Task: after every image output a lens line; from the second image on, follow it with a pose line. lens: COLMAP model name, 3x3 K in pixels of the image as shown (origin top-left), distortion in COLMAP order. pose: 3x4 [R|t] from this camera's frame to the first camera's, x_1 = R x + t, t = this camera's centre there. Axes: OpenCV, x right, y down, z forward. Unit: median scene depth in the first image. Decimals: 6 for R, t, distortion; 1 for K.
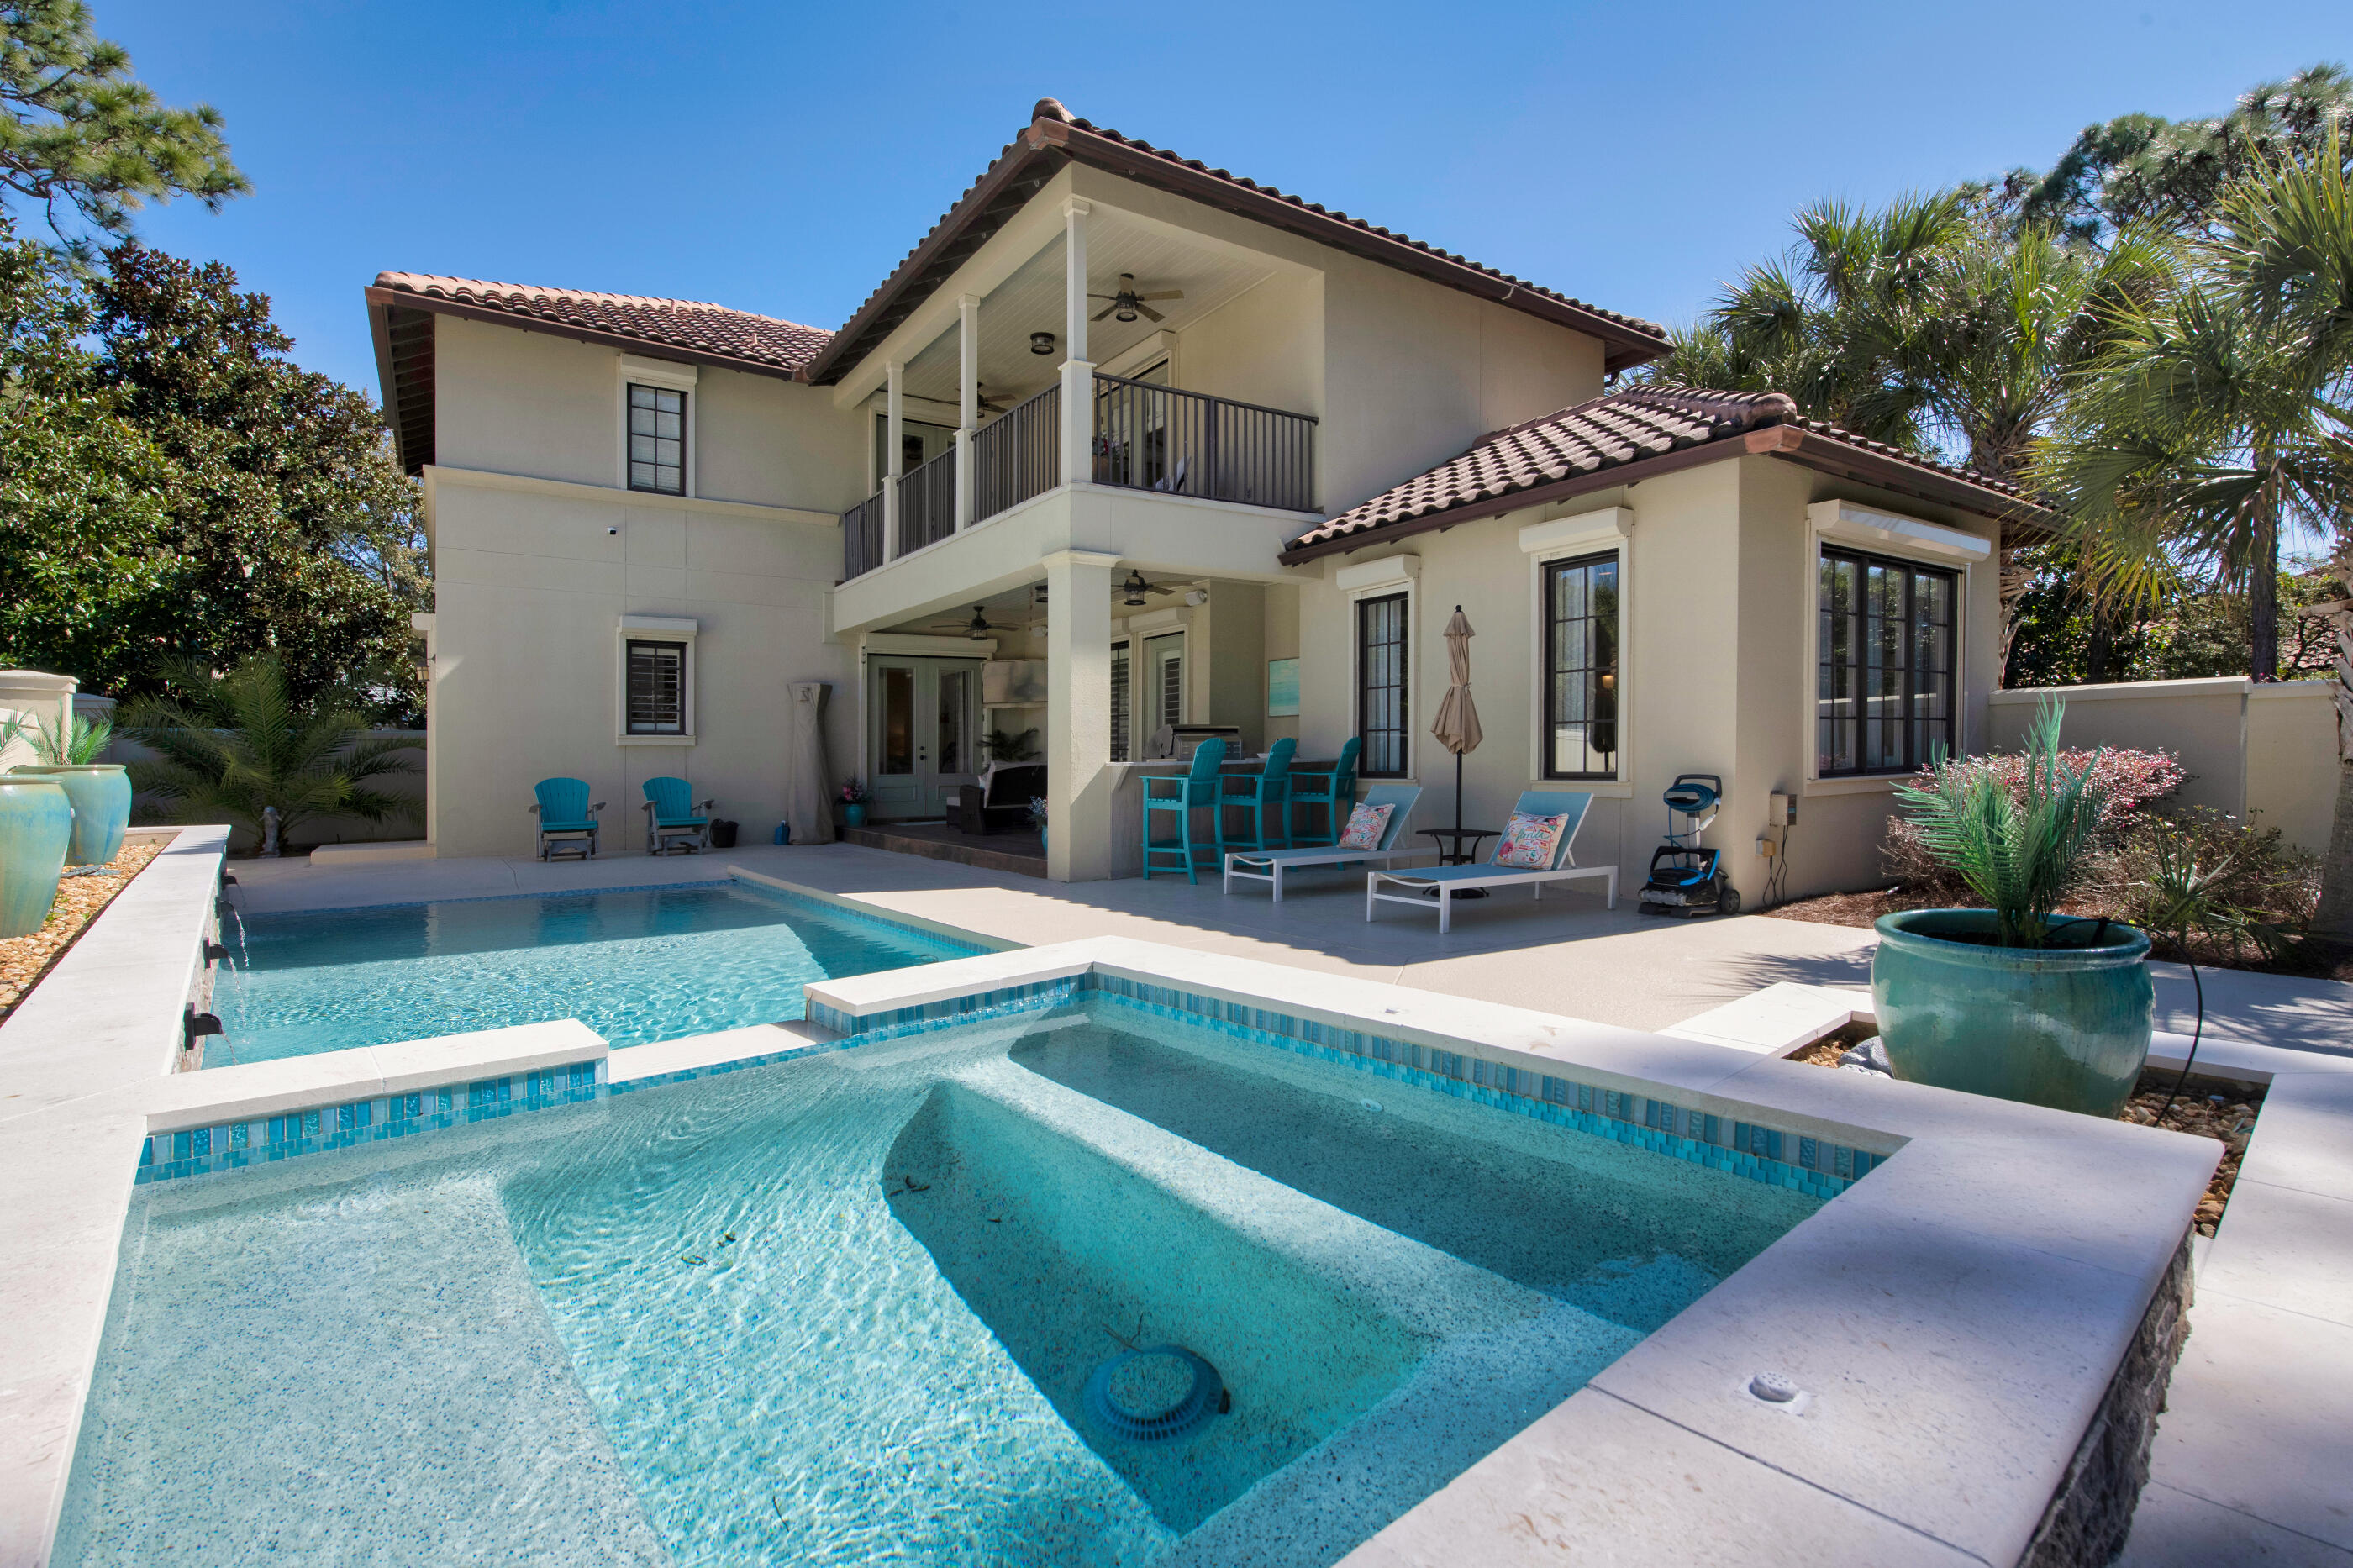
lens RADIAL K [[1099.2, 0, 1170.8], [0, 1099.2, 775.8], [0, 0, 1]] dist [0.038973, 0.000263]
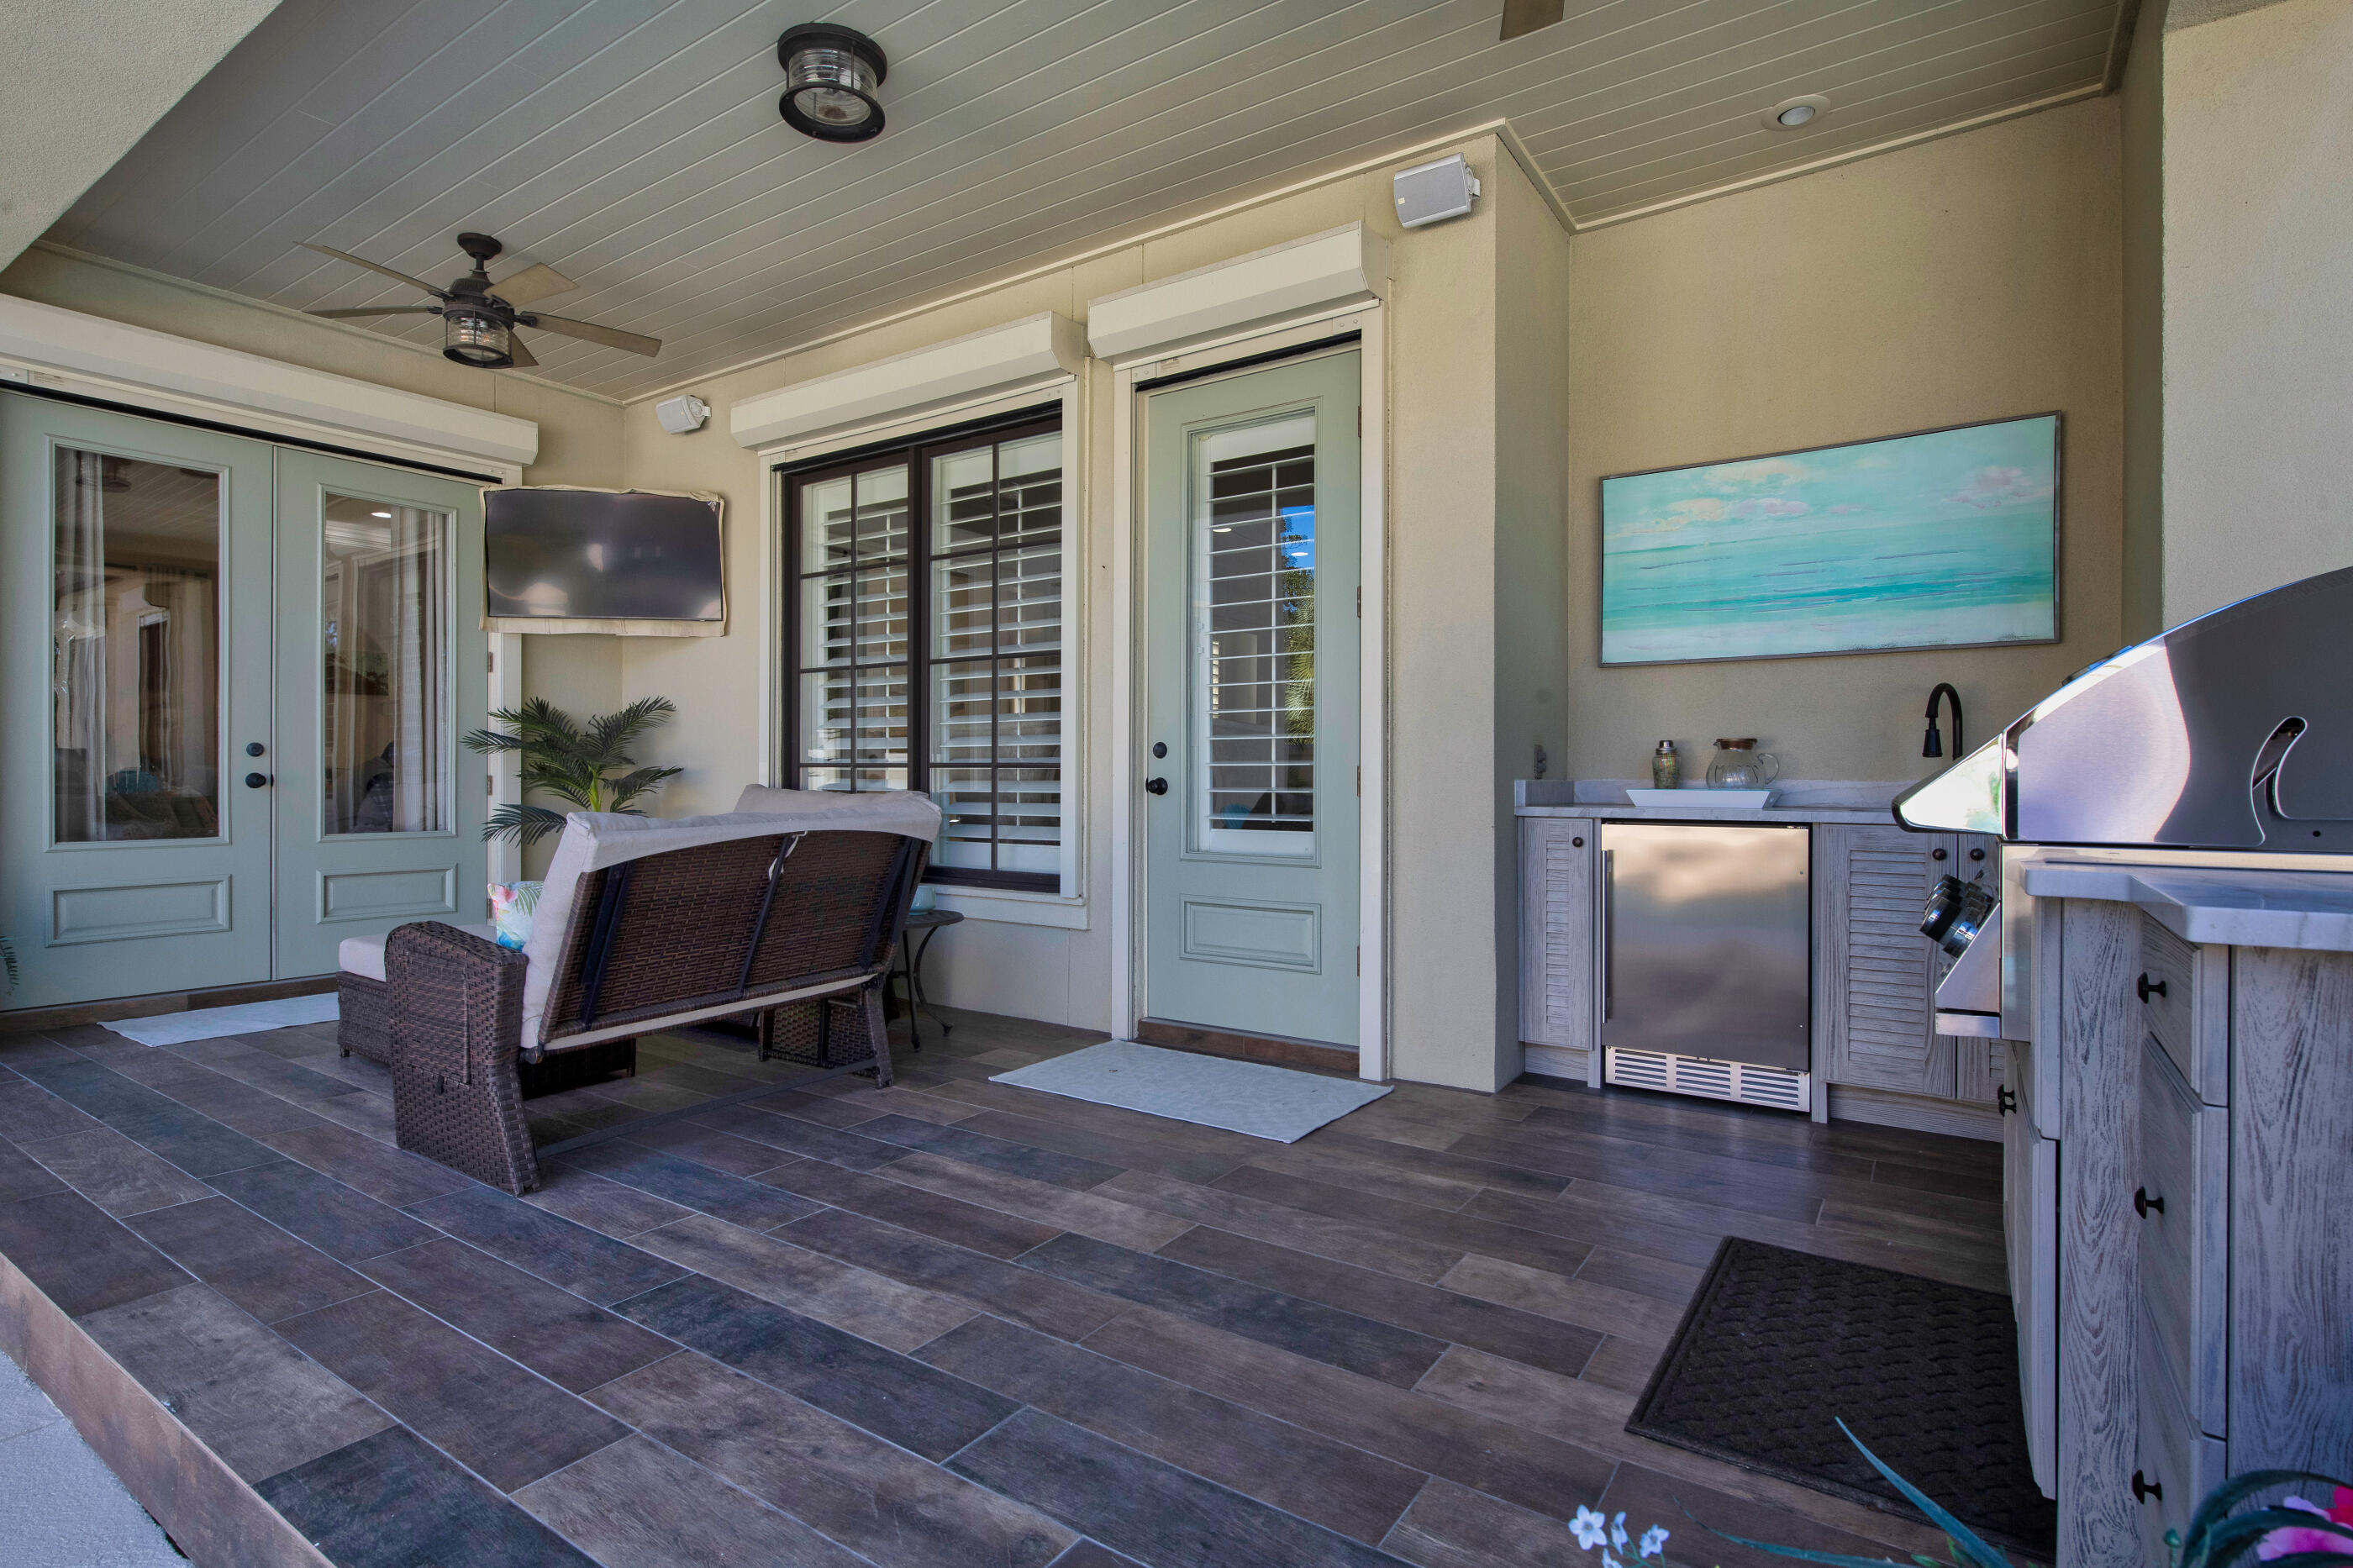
lens RADIAL K [[1166.7, 0, 1176.7], [0, 1166.7, 789.8], [0, 0, 1]] dist [0.002511, 0.000167]
pose [[0.927246, 0.003217, 0.374439, -0.113612], [-0.002677, 0.999994, -0.001963, -0.014922], [-0.374443, 0.000818, 0.927250, 0.615781]]
